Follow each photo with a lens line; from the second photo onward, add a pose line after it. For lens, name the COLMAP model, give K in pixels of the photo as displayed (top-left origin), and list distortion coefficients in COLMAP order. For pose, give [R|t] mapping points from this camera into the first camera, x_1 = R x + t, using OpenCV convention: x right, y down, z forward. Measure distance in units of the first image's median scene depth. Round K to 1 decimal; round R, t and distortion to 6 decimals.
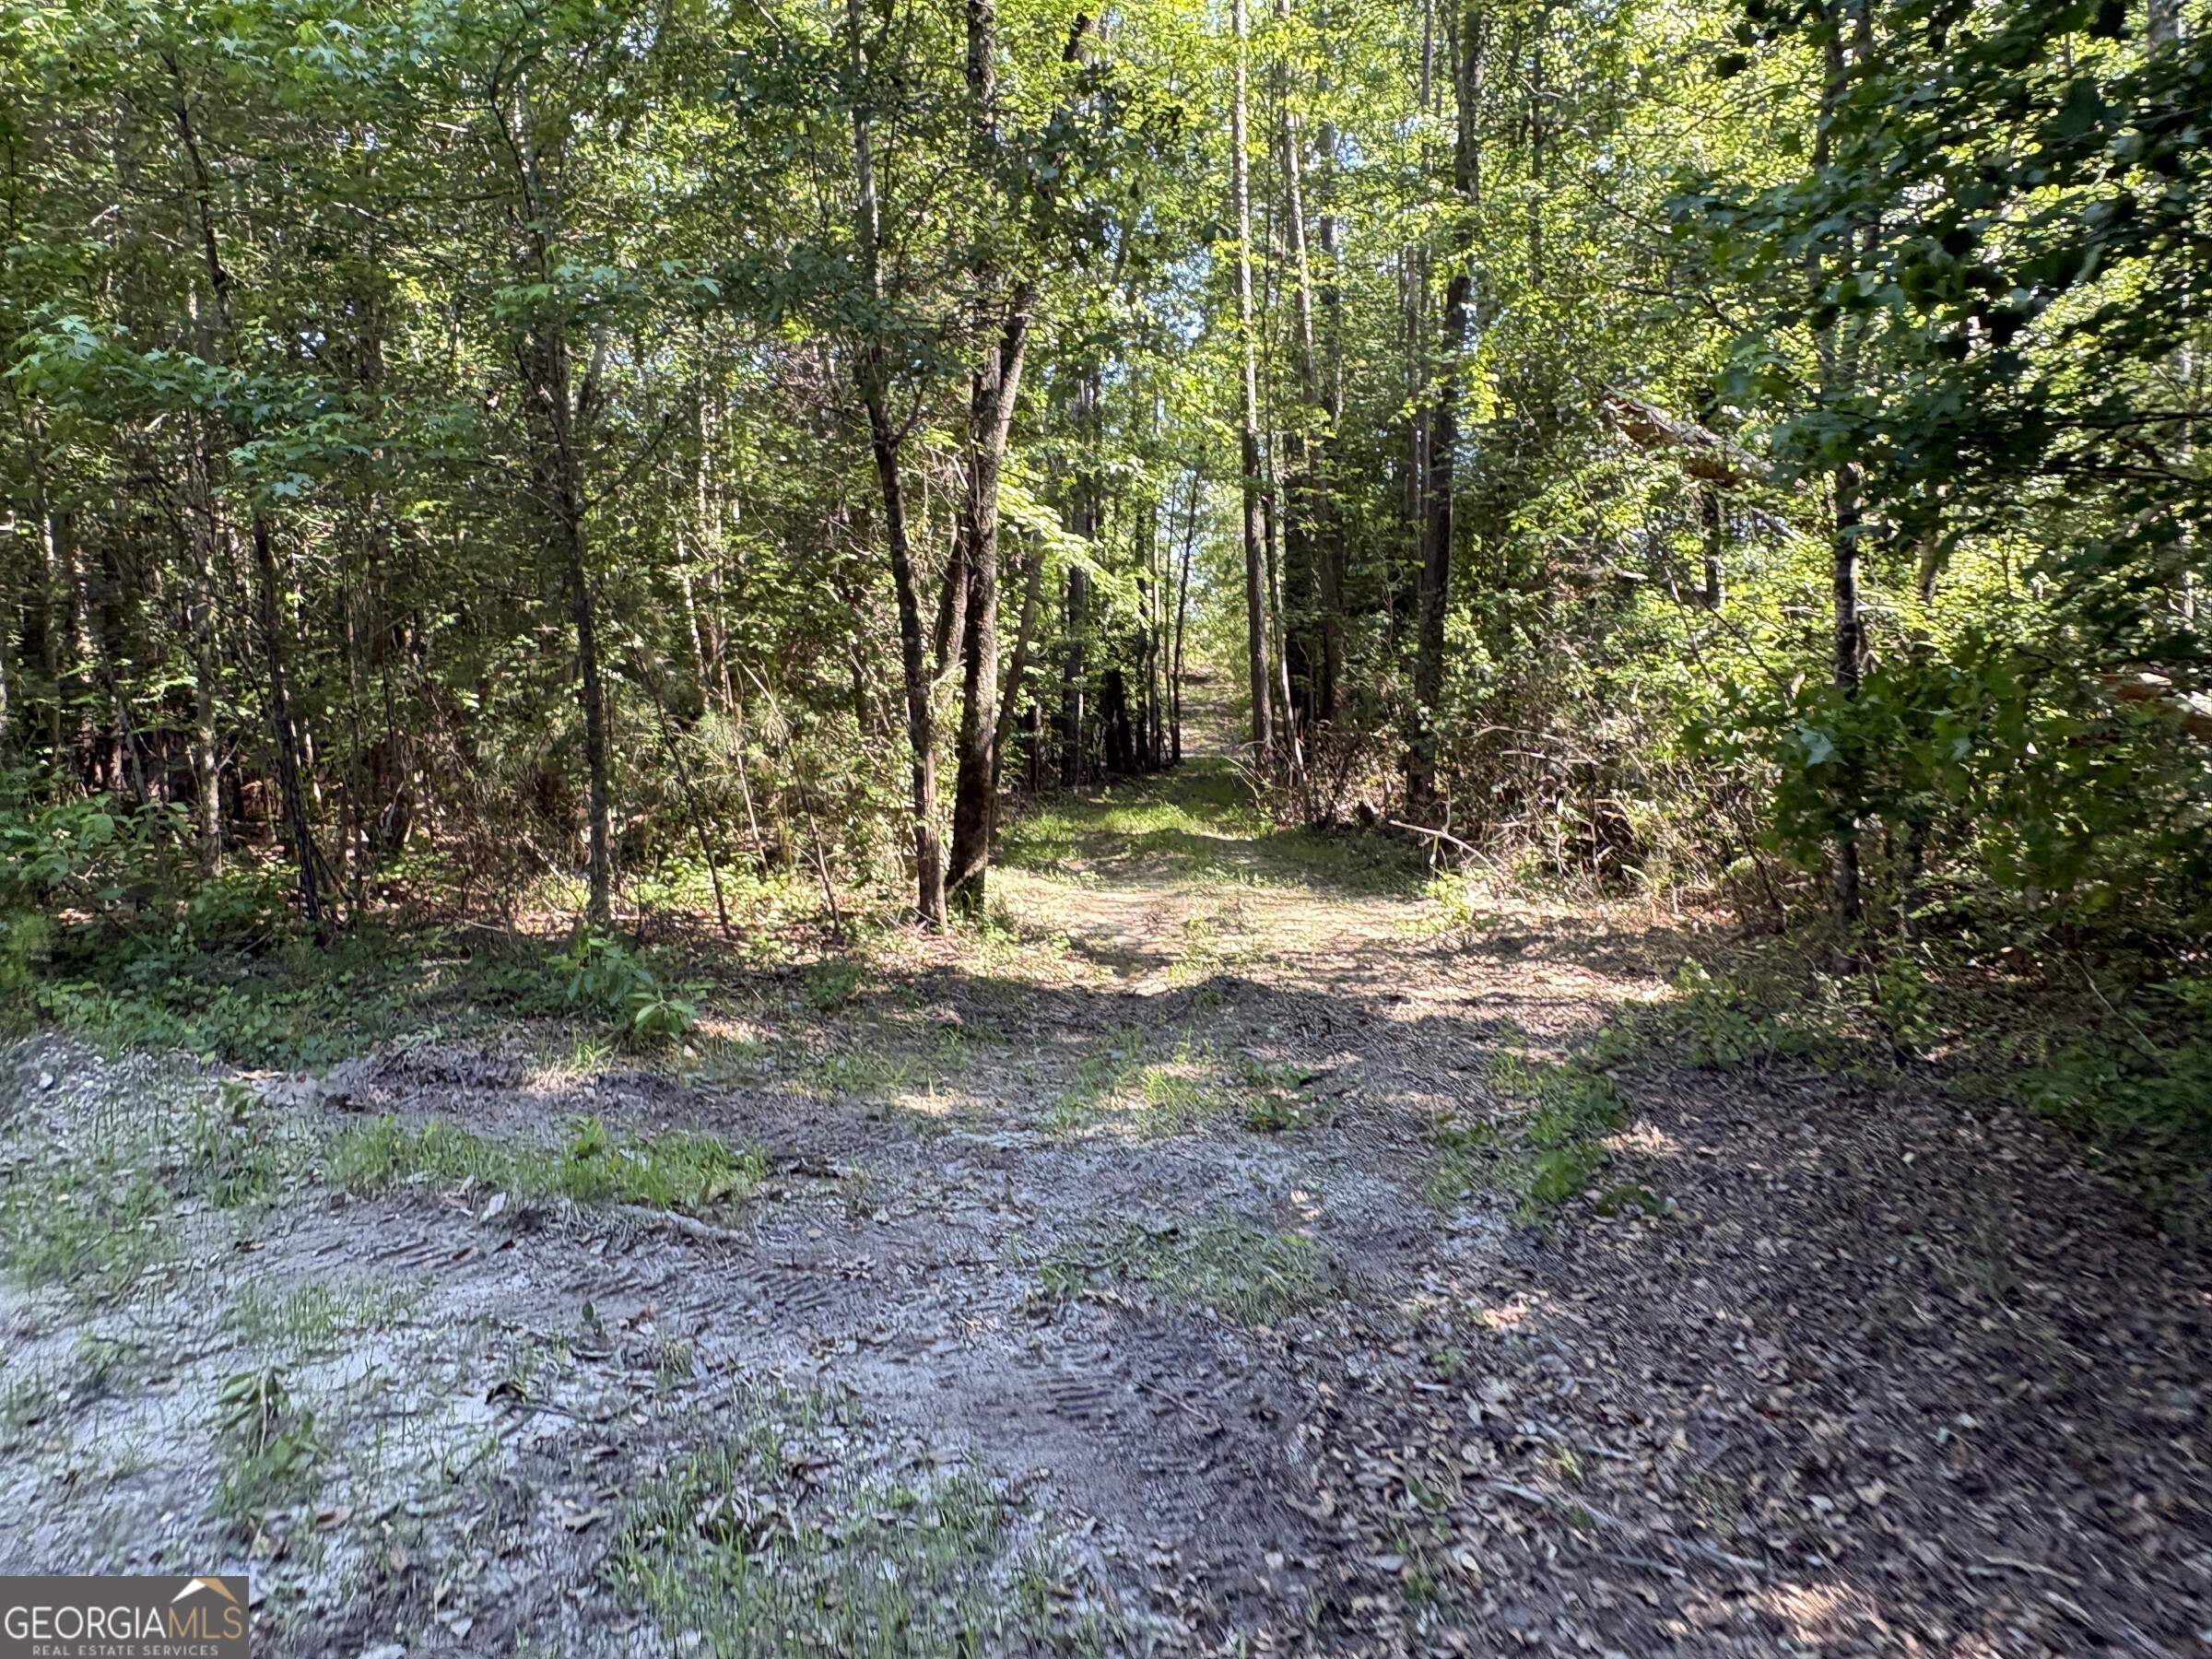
lens RADIAL K [[1687.9, 0, 1105.0], [0, 1687.9, 835.3], [0, 0, 1]] dist [-0.006474, 0.007743]
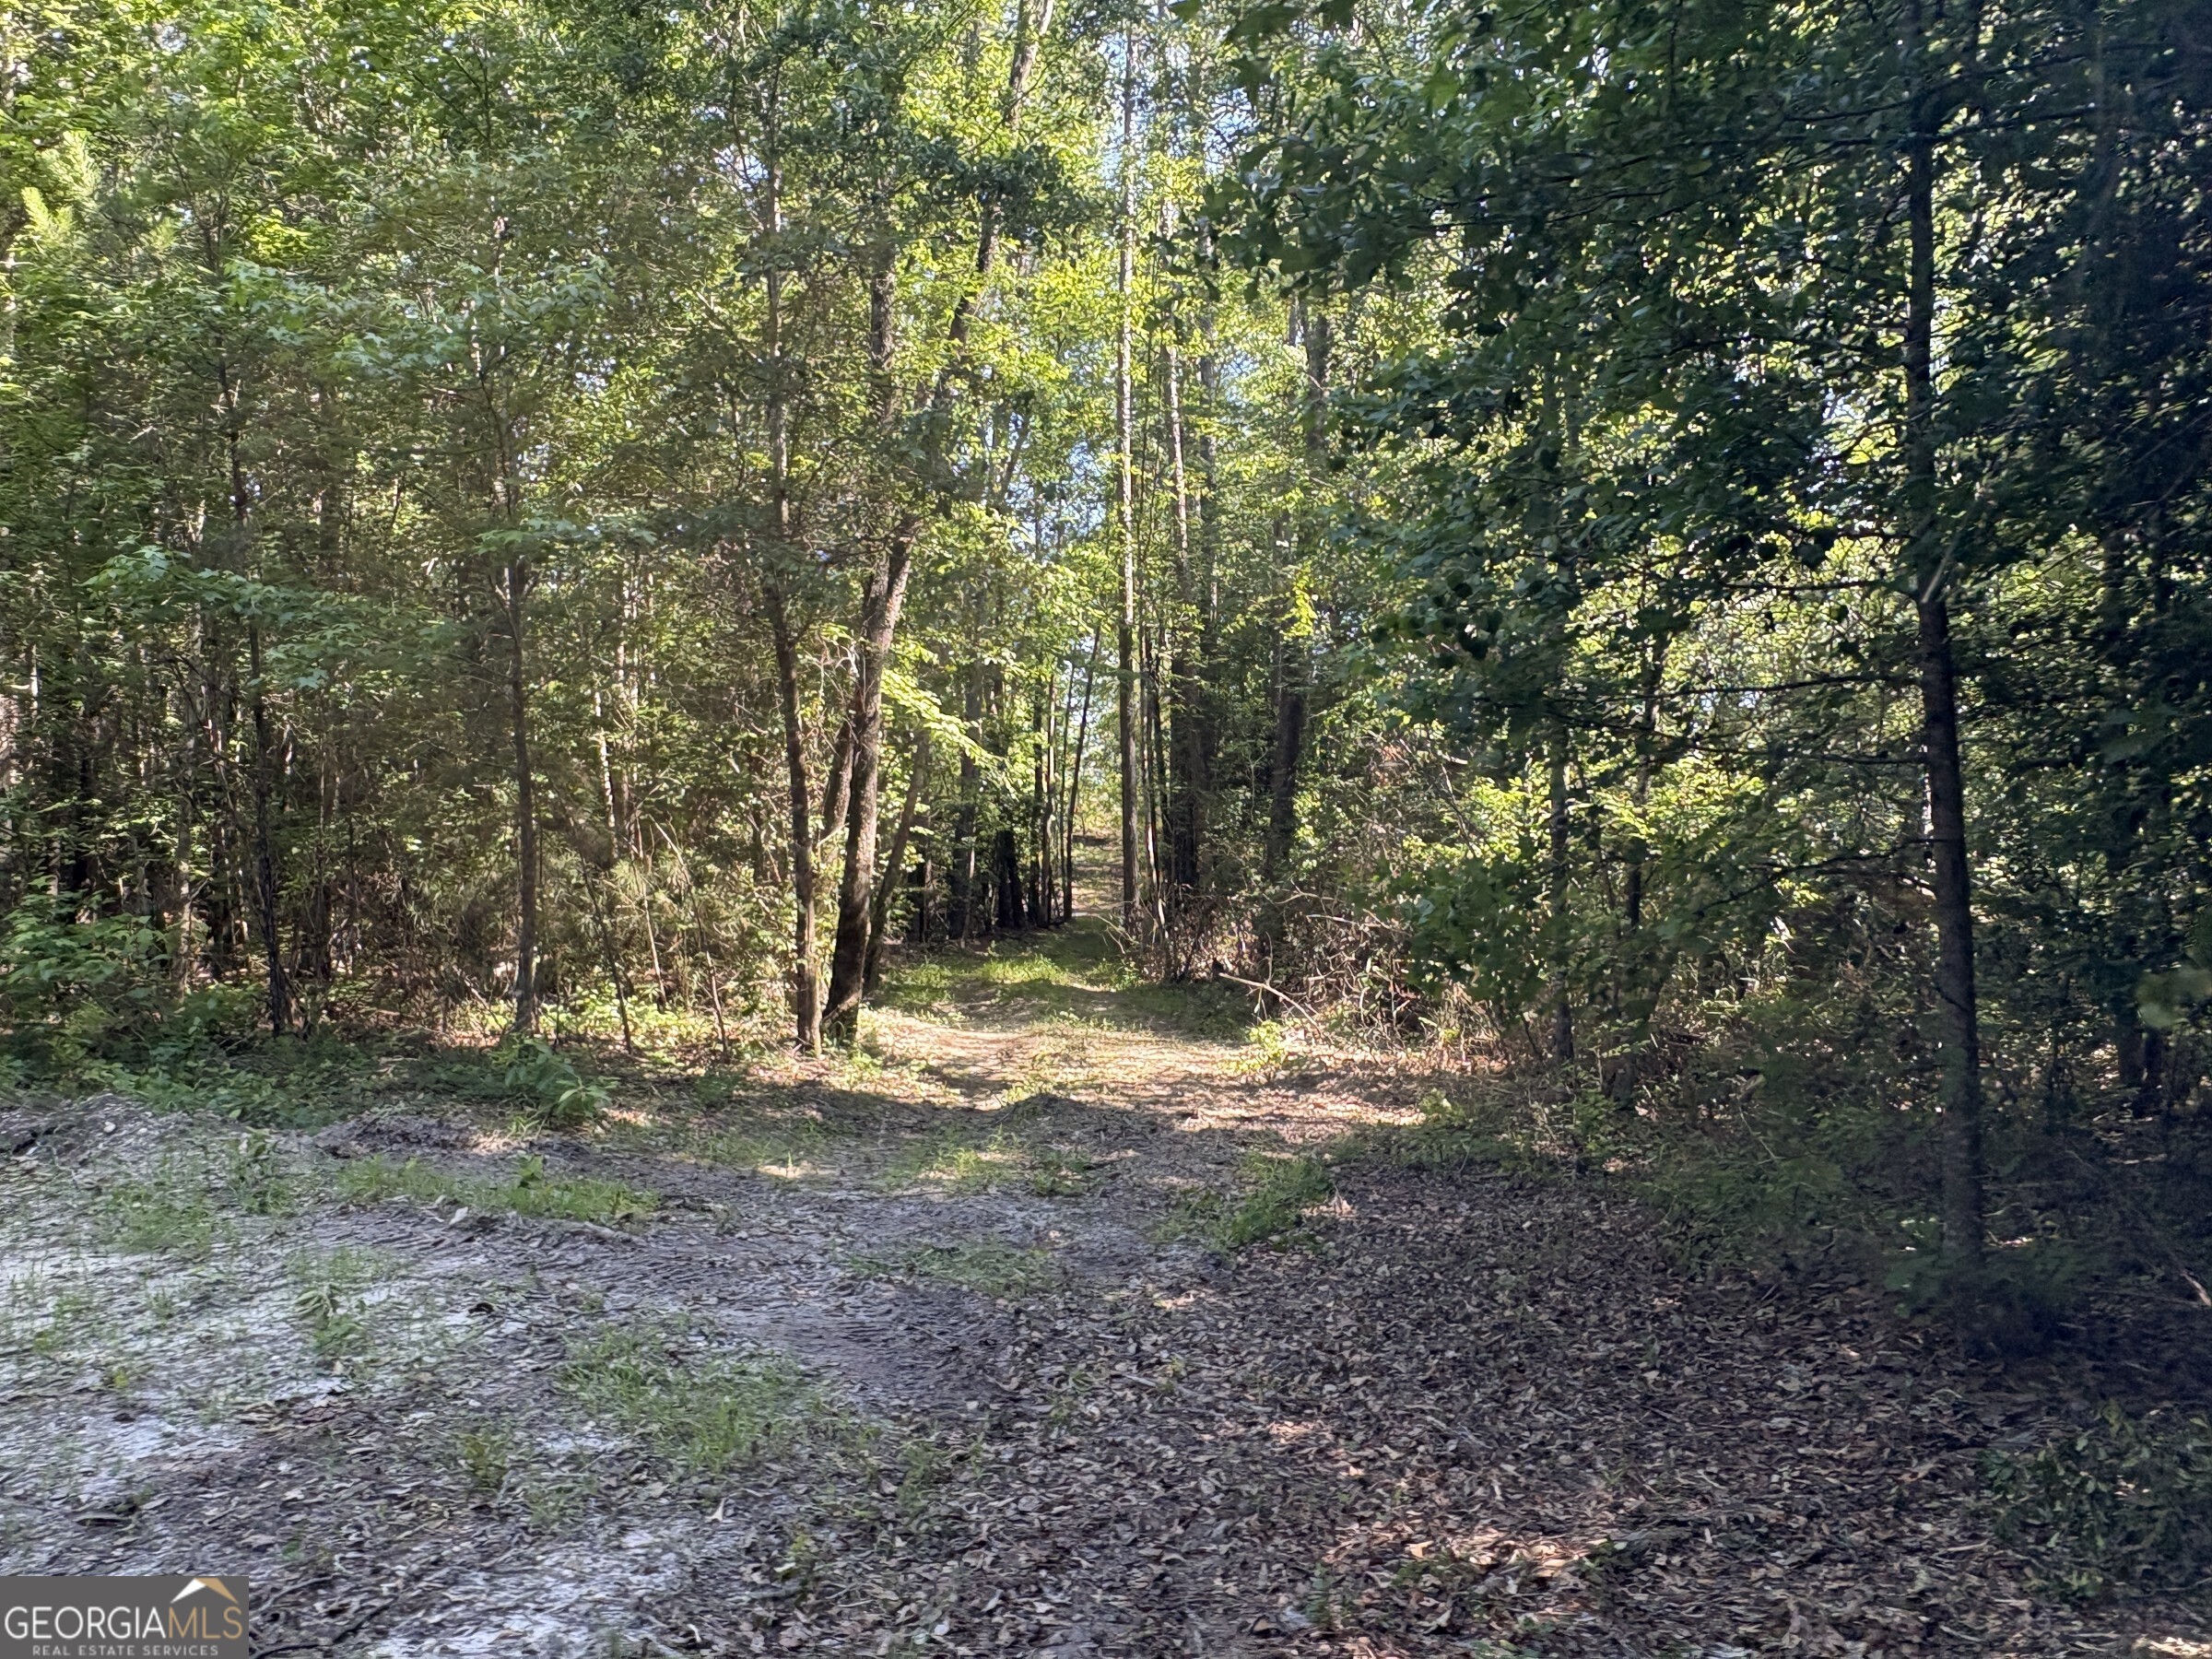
lens RADIAL K [[1687.9, 0, 1110.3], [0, 1687.9, 826.3], [0, 0, 1]] dist [-0.006474, 0.007743]
pose [[0.997882, 0.031103, 0.057141, 0.034756], [-0.025274, 0.994663, -0.100033, 0.011130], [-0.059947, 0.098377, 0.993342, -0.184980]]
